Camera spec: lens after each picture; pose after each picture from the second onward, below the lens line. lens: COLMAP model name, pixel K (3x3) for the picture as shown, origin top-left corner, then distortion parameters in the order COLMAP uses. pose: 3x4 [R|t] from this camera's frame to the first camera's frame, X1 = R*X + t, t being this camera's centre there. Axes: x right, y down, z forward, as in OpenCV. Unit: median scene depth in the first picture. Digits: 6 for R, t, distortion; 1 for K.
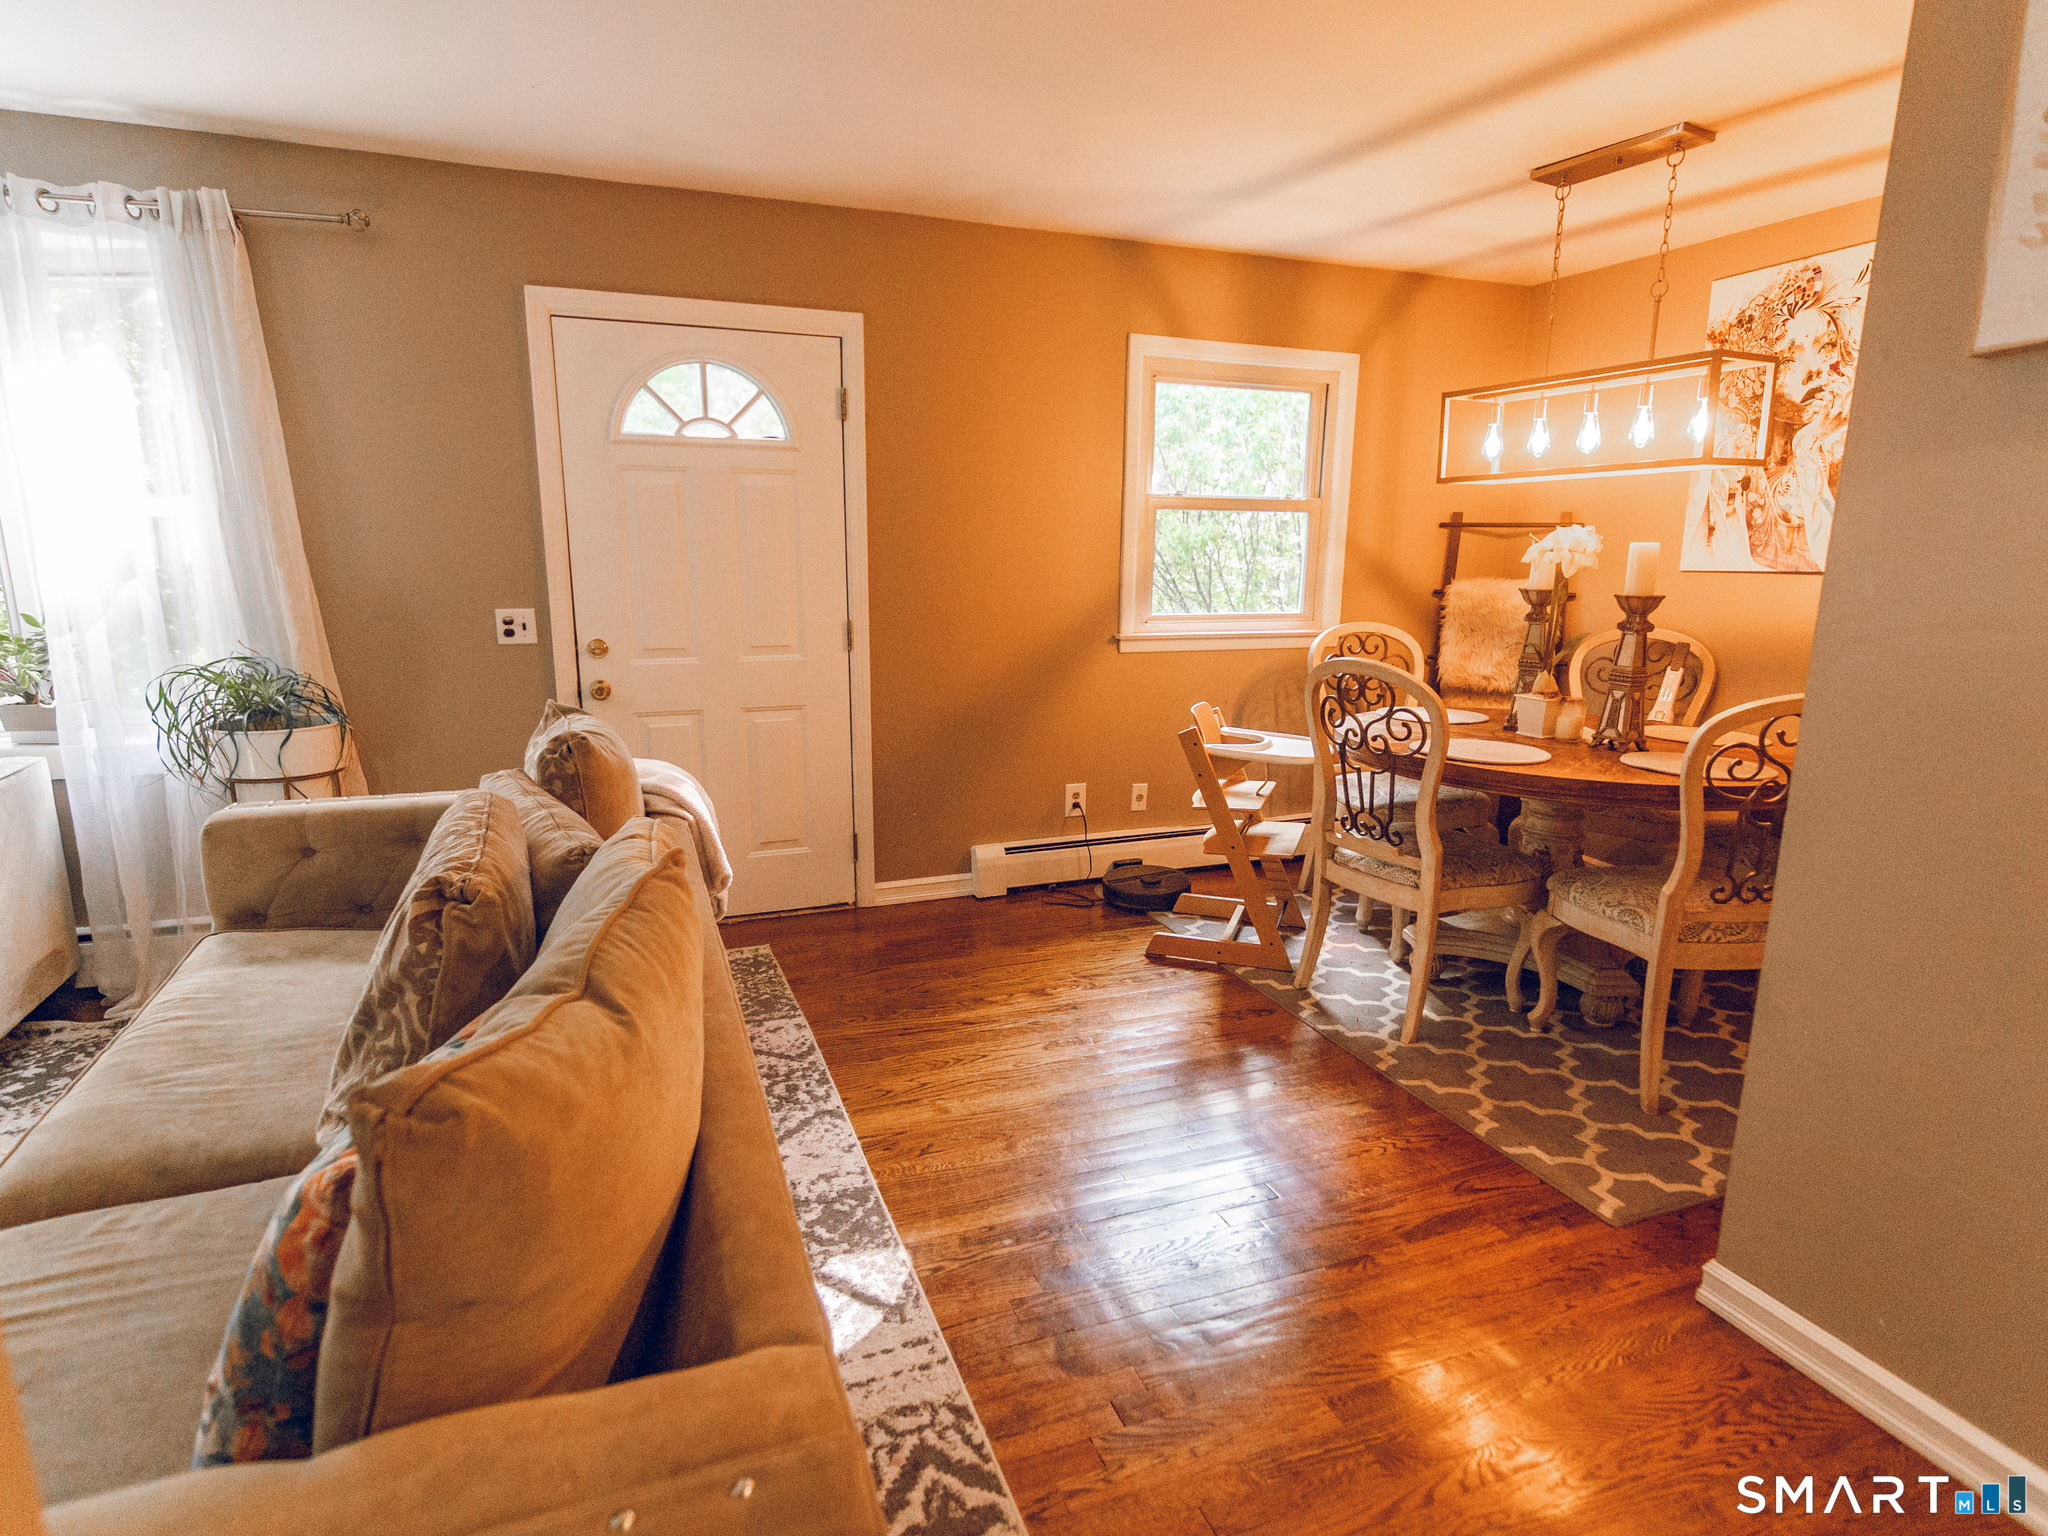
lens RADIAL K [[1099.0, 0, 1031.0], [0, 1099.0, 777.1], [0, 0, 1]] dist [0.003208, -0.000693]
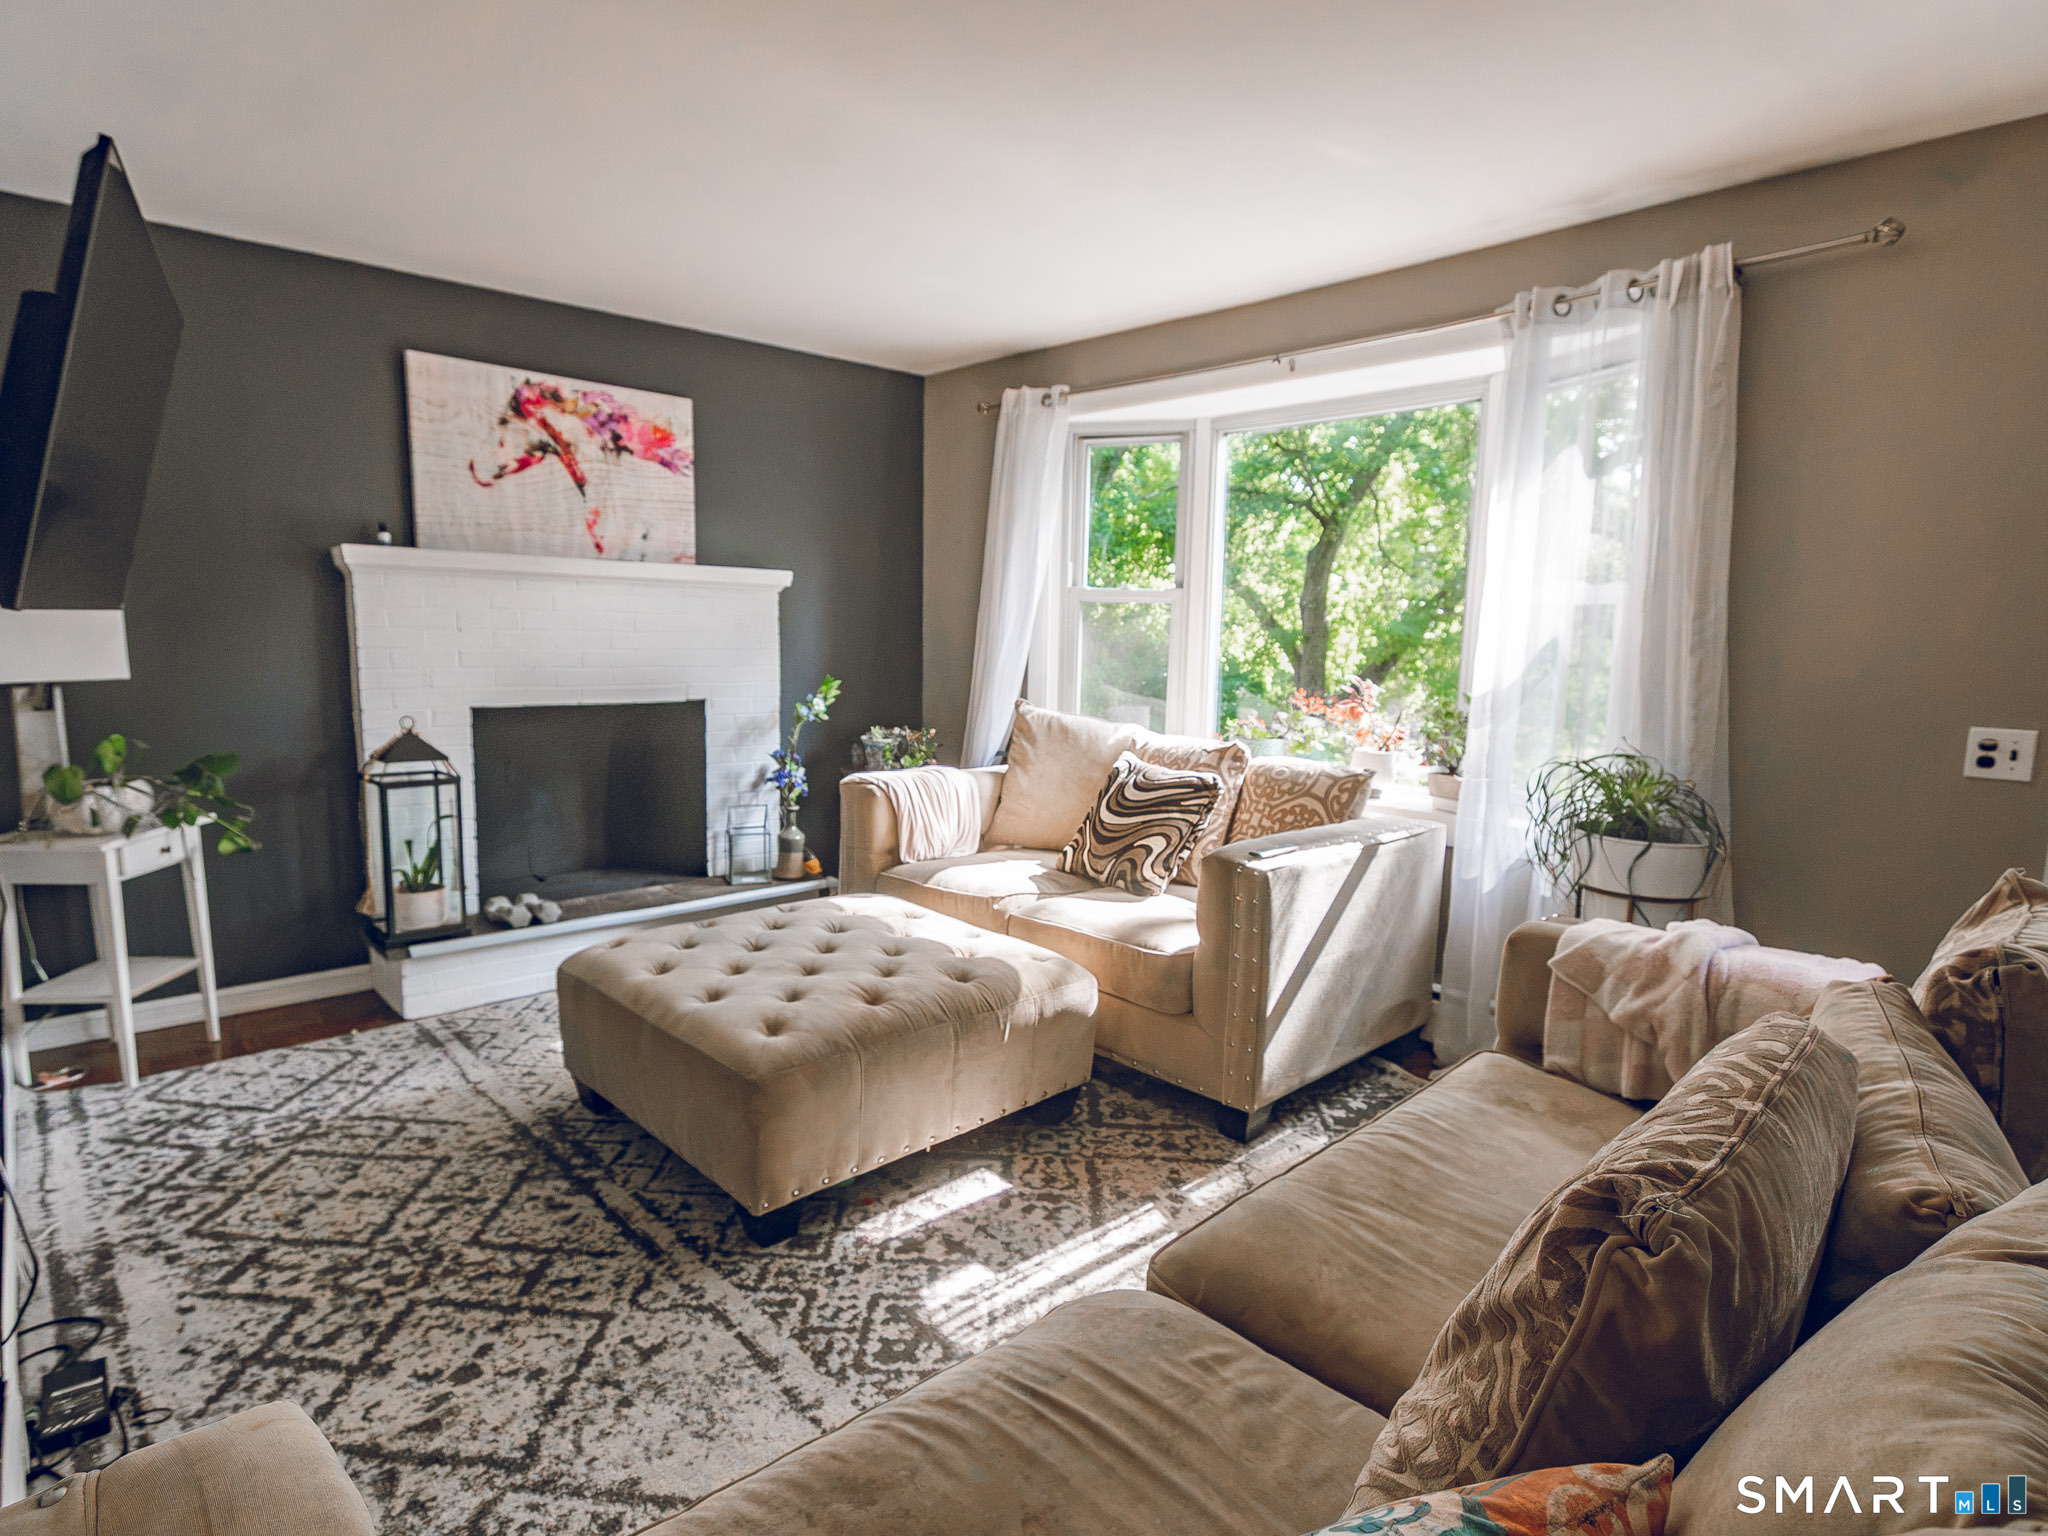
lens RADIAL K [[1099.0, 0, 1025.4], [0, 1099.0, 781.6], [0, 0, 1]] dist [0.003208, -0.000693]
pose [[0.374804, 0.135632, -0.917129, -0.067184], [-0.209385, 0.976065, 0.058779, -0.038645], [0.903150, 0.170002, 0.394233, 0.204230]]
